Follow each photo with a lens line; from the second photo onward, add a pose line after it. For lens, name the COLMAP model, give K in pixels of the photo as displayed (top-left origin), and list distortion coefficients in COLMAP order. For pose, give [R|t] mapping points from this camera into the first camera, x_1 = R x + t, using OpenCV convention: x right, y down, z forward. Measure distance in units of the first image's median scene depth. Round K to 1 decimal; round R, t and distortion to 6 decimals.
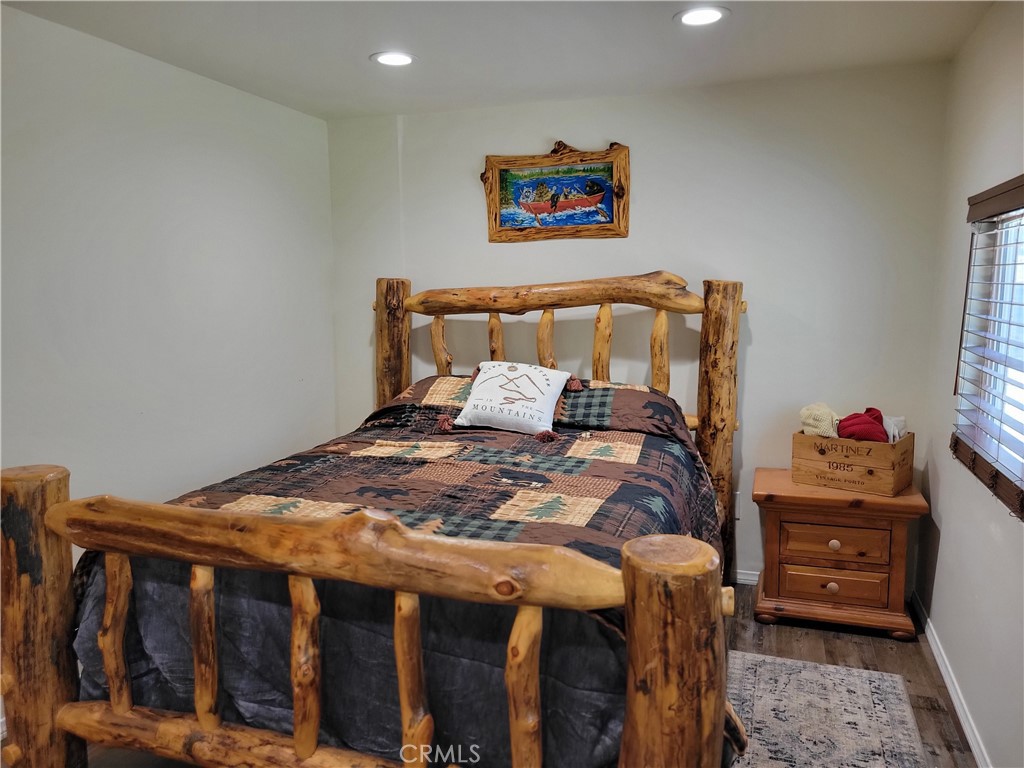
lens RADIAL K [[783.7, 0, 505.7], [0, 783.7, 385.5], [0, 0, 1]] dist [0.051998, -0.034790]
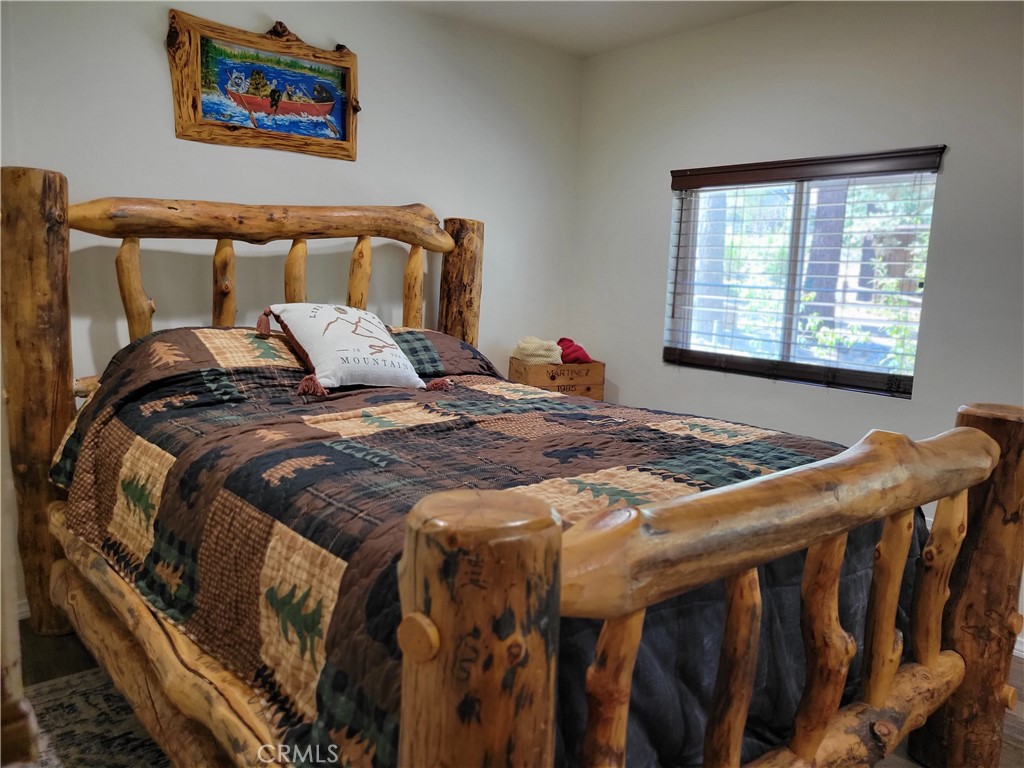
lens RADIAL K [[783.7, 0, 507.4], [0, 783.7, 381.3], [0, 0, 1]] dist [0.051998, -0.034790]
pose [[0.491429, -0.094885, 0.865733, -0.533558], [0.069737, 0.995143, 0.069483, 0.004655], [-0.868121, 0.026228, 0.495659, 0.424515]]
